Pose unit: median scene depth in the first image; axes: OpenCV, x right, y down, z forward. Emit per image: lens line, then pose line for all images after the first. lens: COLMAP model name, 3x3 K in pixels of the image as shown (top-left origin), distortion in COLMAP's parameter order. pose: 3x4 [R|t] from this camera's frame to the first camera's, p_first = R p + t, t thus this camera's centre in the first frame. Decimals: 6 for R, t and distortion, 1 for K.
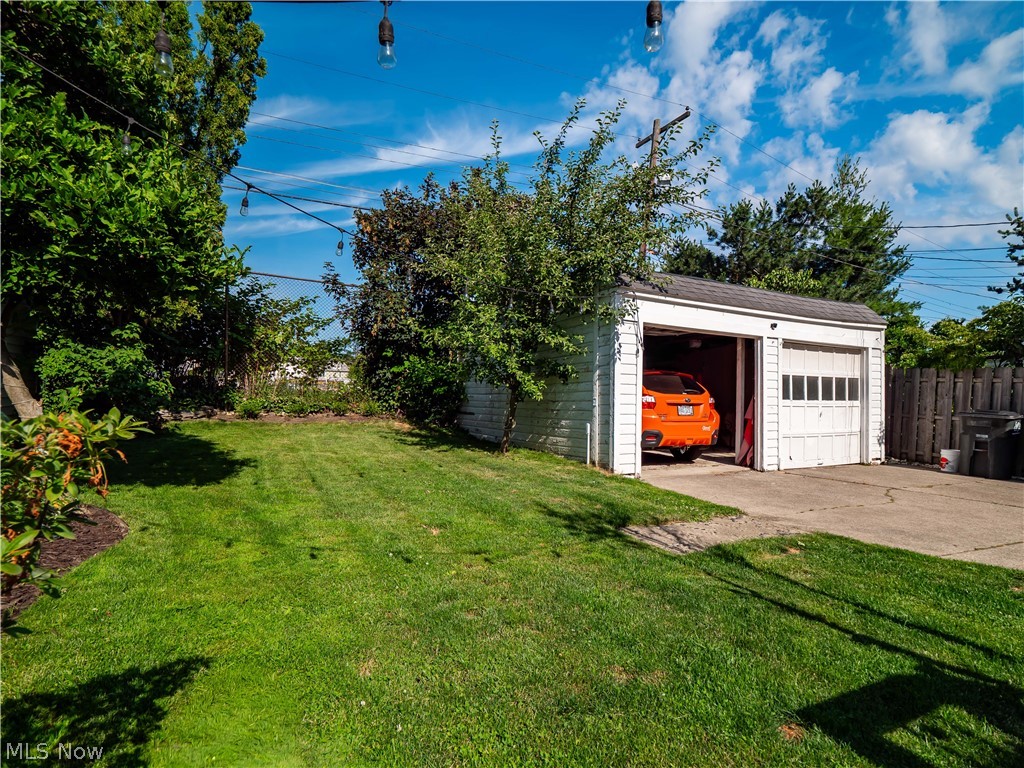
lens RADIAL K [[528.3, 0, 513.5], [0, 528.3, 401.6], [0, 0, 1]] dist [0.000510, 0.000093]
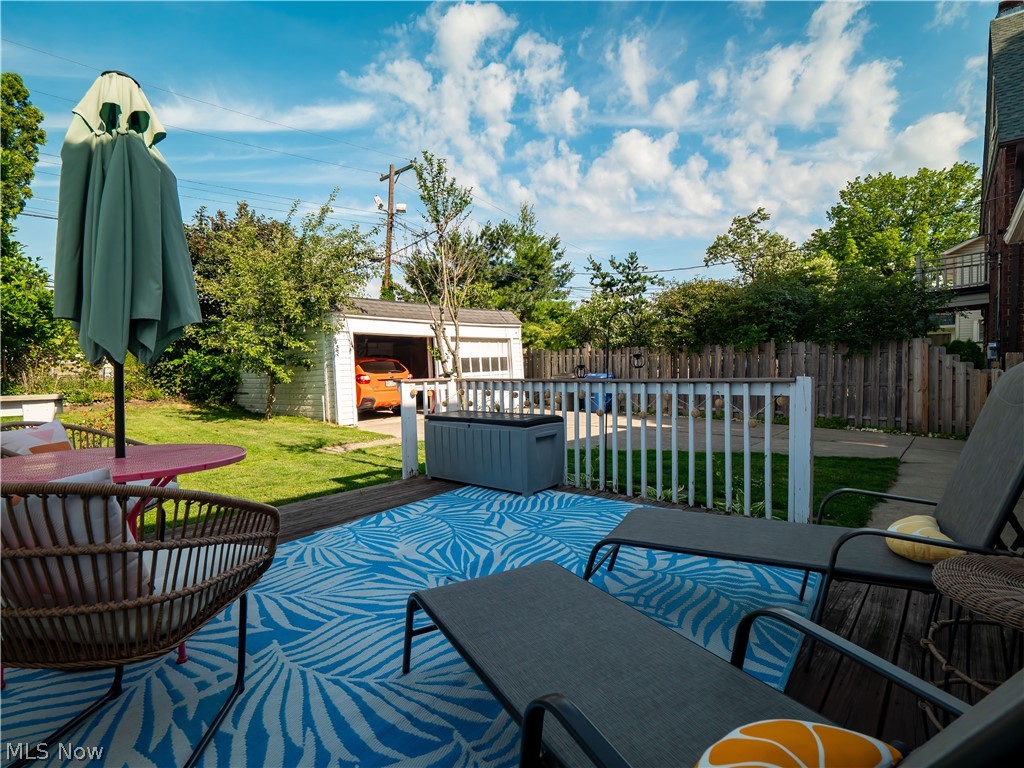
lens RADIAL K [[495.6, 0, 498.8], [0, 495.6, 381.4], [0, 0, 1]] dist [0.002525, -0.000178]
pose [[0.932769, -0.056074, 0.356086, 0.077271], [0.048541, 0.998369, 0.030063, -0.014752], [-0.357191, -0.010757, 0.933969, -0.412001]]
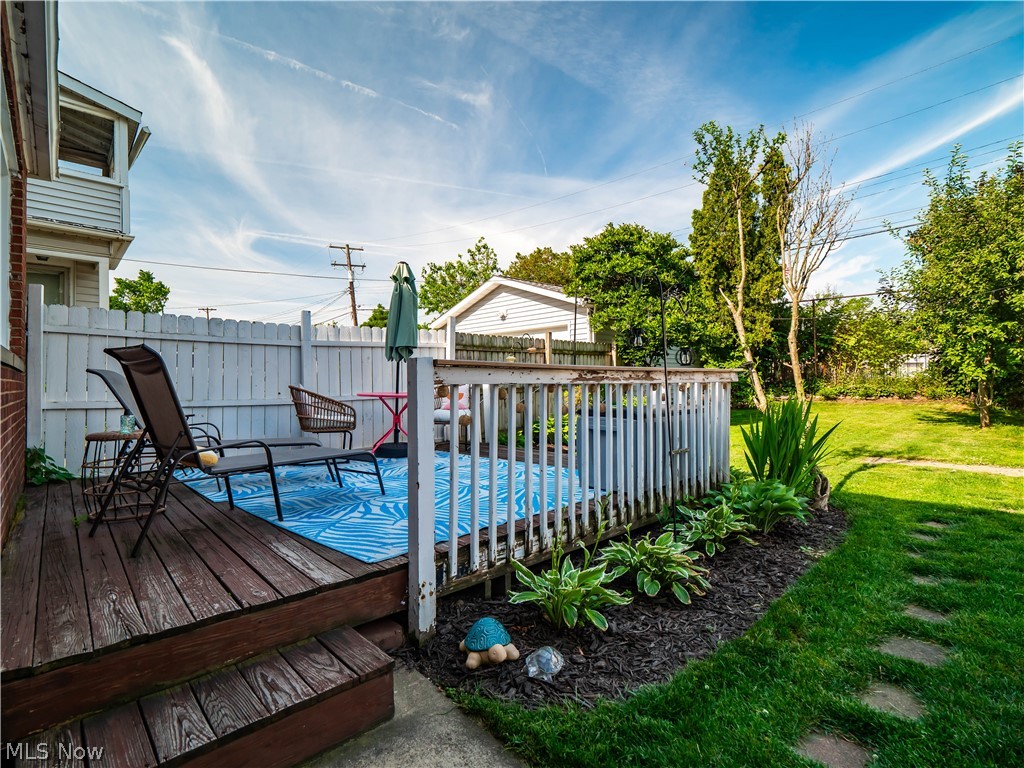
lens RADIAL K [[497.6, 0, 513.3], [0, 497.6, 378.0], [0, 0, 1]] dist [0.001353, 0.000134]
pose [[0.290772, -0.042167, -0.955863, 0.573464], [0.010420, 0.999109, -0.040905, 0.018730], [0.956736, 0.001934, 0.290952, -0.224737]]
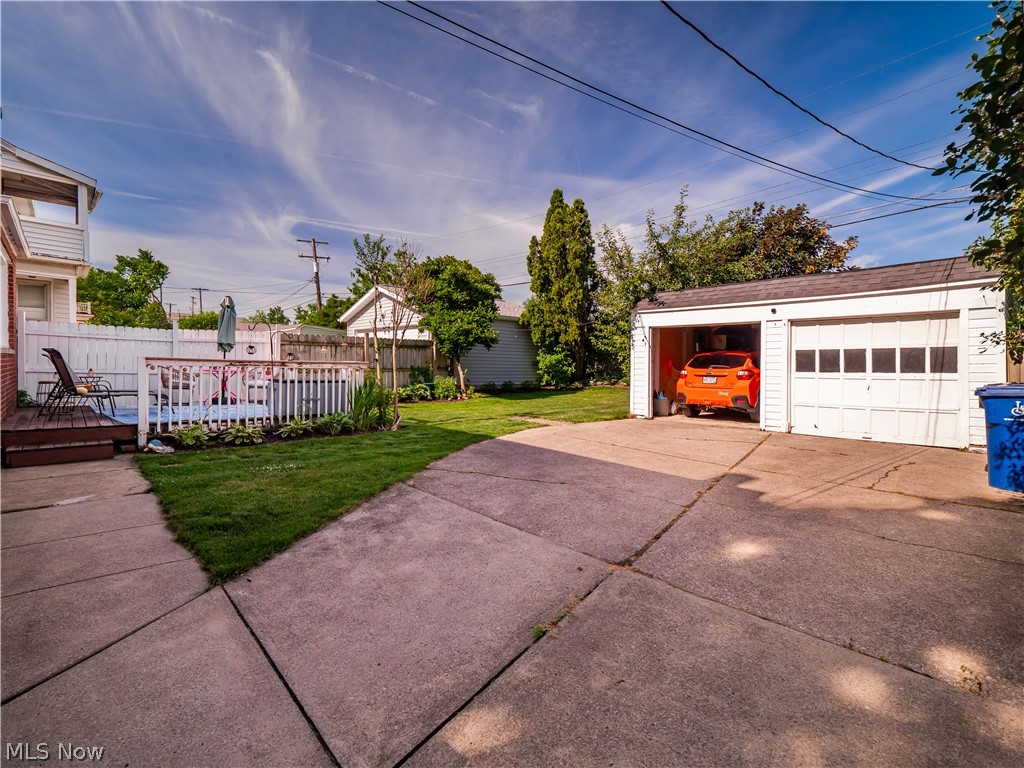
lens RADIAL K [[490.5, 0, 512.0], [0, 490.5, 384.0], [0, 0, 1]] dist [-0.002484, -0.001099]
pose [[0.286886, 0.011600, -0.957894, 1.124857], [-0.019766, 0.999785, 0.006188, 0.022982], [0.957761, 0.017159, 0.287054, 0.091926]]
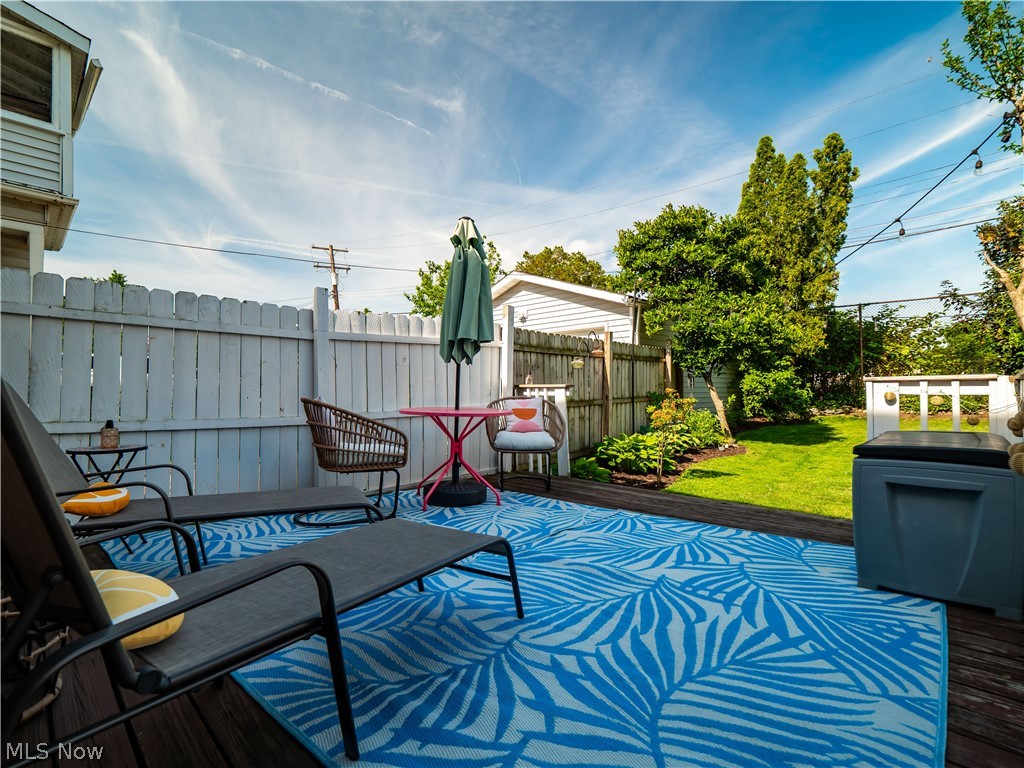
lens RADIAL K [[494.2, 0, 510.4], [0, 494.2, 388.0], [0, 0, 1]] dist [-0.000275, -0.000234]
pose [[0.329376, -0.040628, -0.943324, 0.369128], [0.005450, 0.999139, -0.041129, 0.010946], [0.944183, 0.008406, 0.329314, -0.274112]]
